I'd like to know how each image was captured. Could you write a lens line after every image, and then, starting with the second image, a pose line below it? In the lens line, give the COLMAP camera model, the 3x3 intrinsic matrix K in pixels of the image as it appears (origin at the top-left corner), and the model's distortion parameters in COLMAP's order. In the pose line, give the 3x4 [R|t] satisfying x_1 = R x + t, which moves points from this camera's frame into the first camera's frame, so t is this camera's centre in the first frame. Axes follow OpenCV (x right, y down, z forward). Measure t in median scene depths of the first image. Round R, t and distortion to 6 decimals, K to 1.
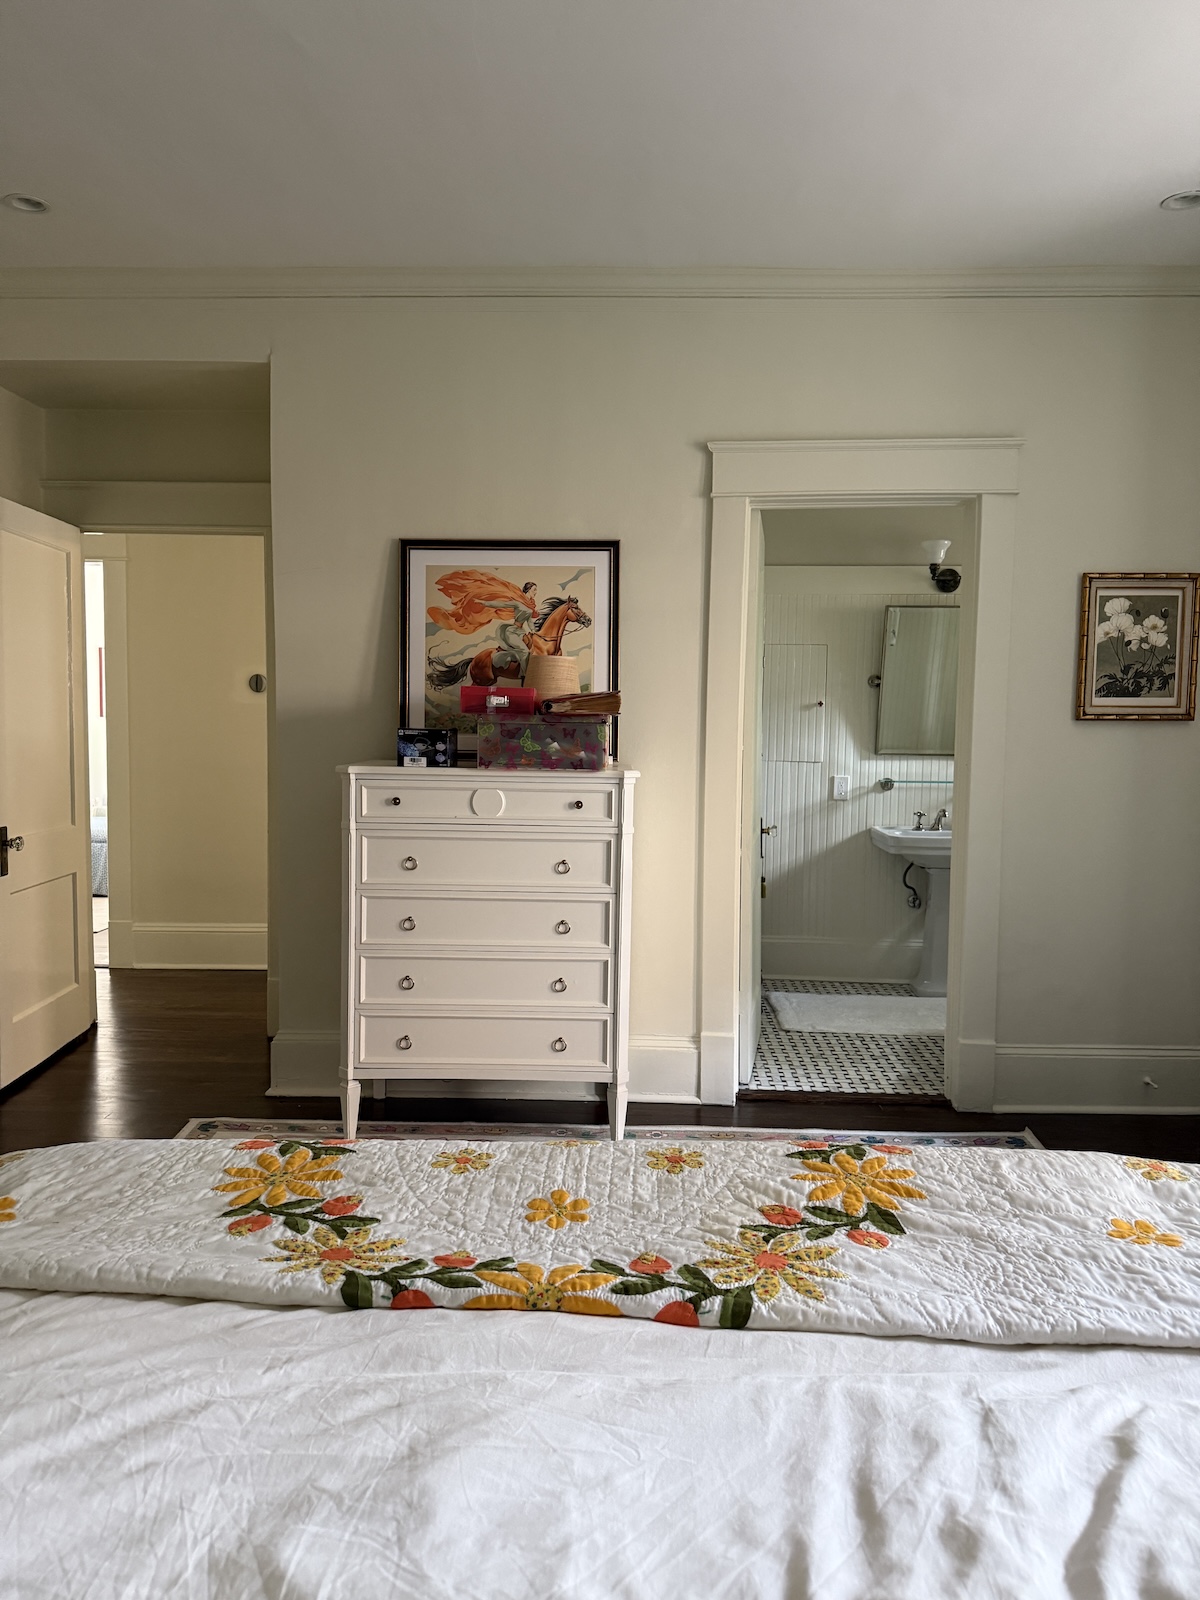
lens RADIAL K [[1118.4, 0, 600.0], [0, 1118.4, 800.0], [0, 0, 1]] dist [-0.000192, -0.003524]
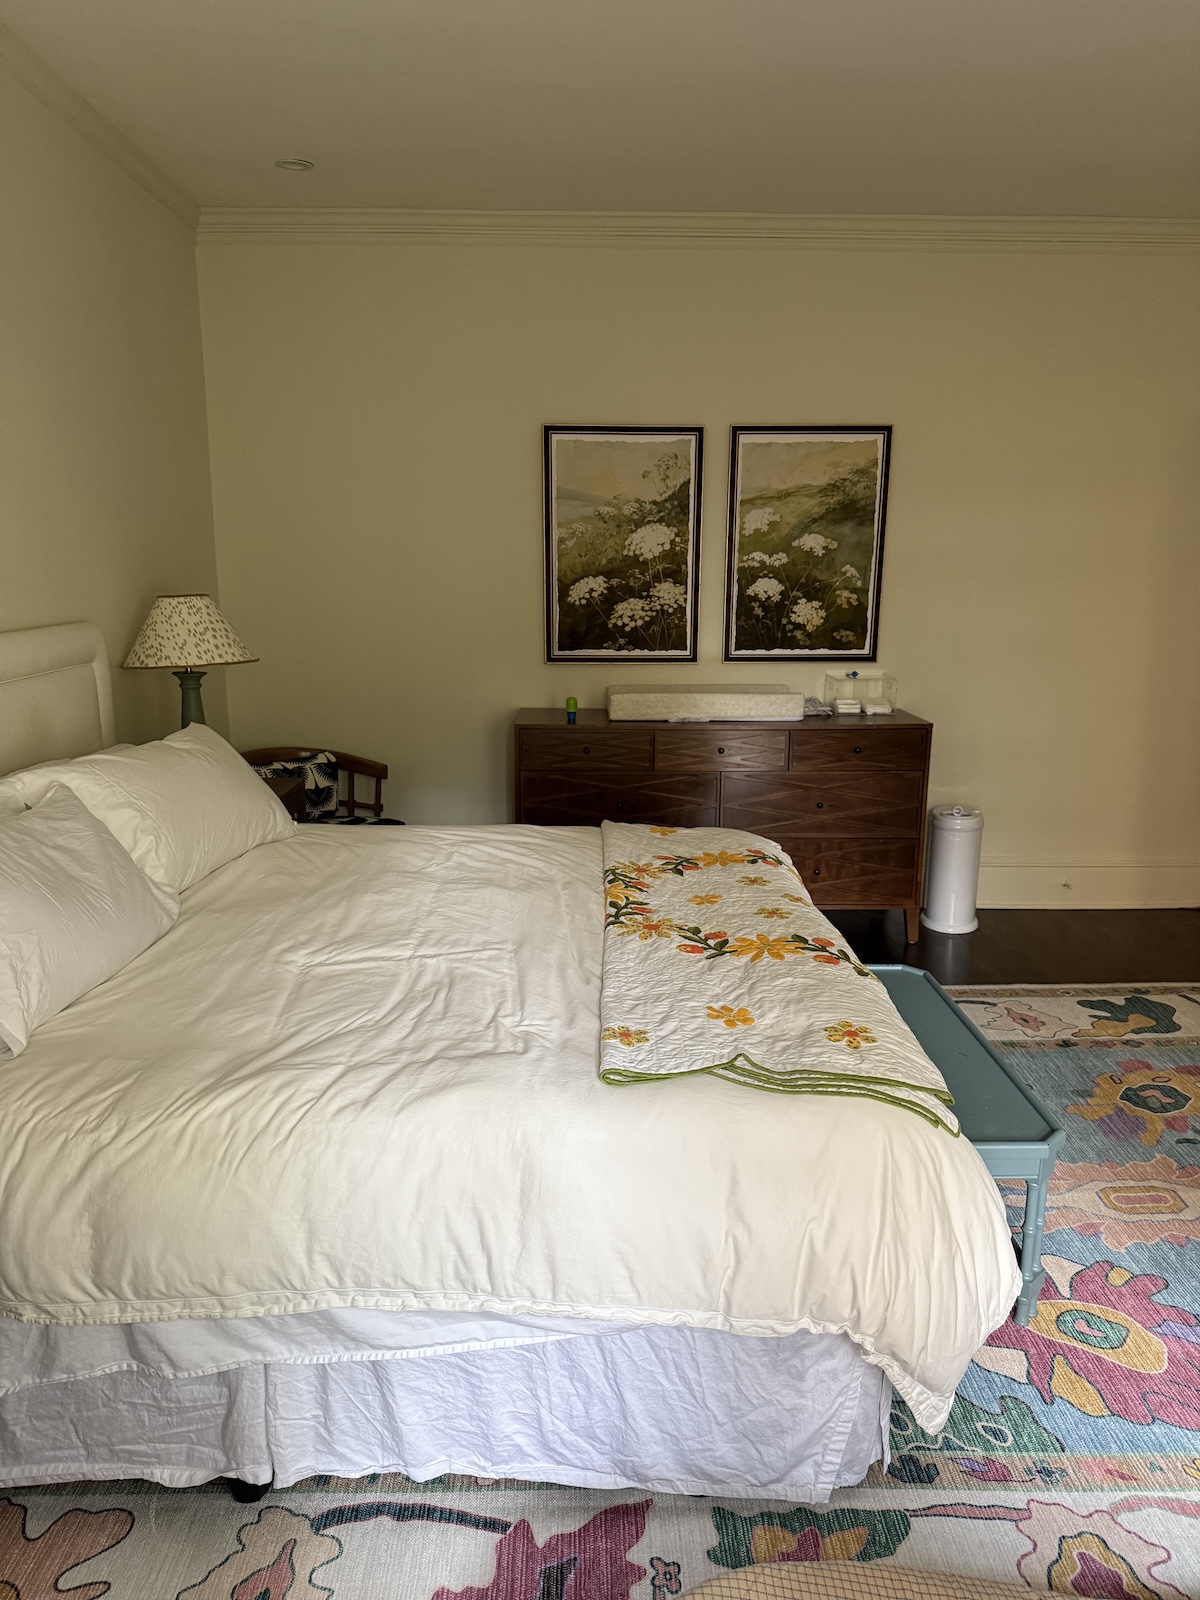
lens RADIAL K [[1118.4, 0, 600.0], [0, 1118.4, 800.0], [0, 0, 1]] dist [-0.000192, -0.003524]
pose [[0.040951, 0.192513, -0.980440, 1.800159], [-0.066936, 0.979587, 0.189549, -0.154148], [0.996917, 0.057865, 0.053002, 0.699705]]
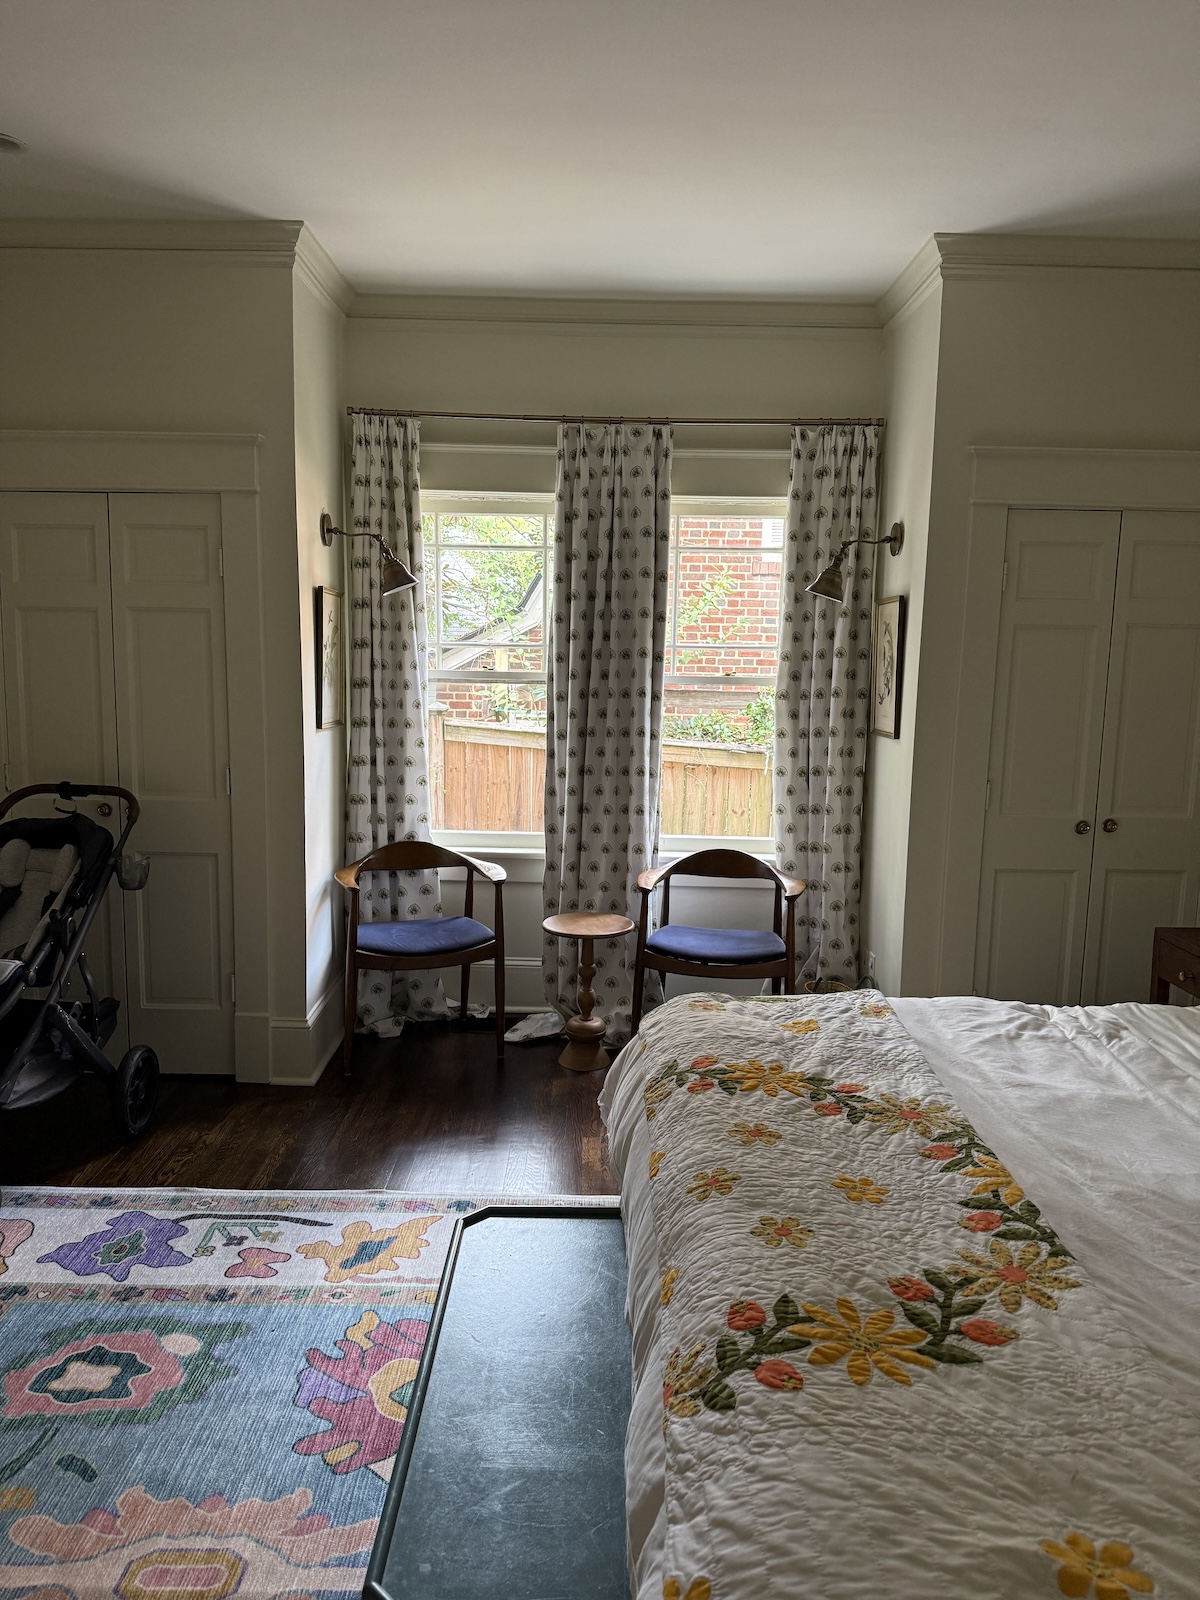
lens RADIAL K [[1118.4, 0, 600.0], [0, 1118.4, 800.0], [0, 0, 1]] dist [-0.000192, -0.003524]
pose [[-0.019083, -0.153321, 0.987992, -1.149001], [0.044479, 0.987064, 0.154036, -0.242038], [-0.998828, 0.046885, -0.012016, 1.260899]]
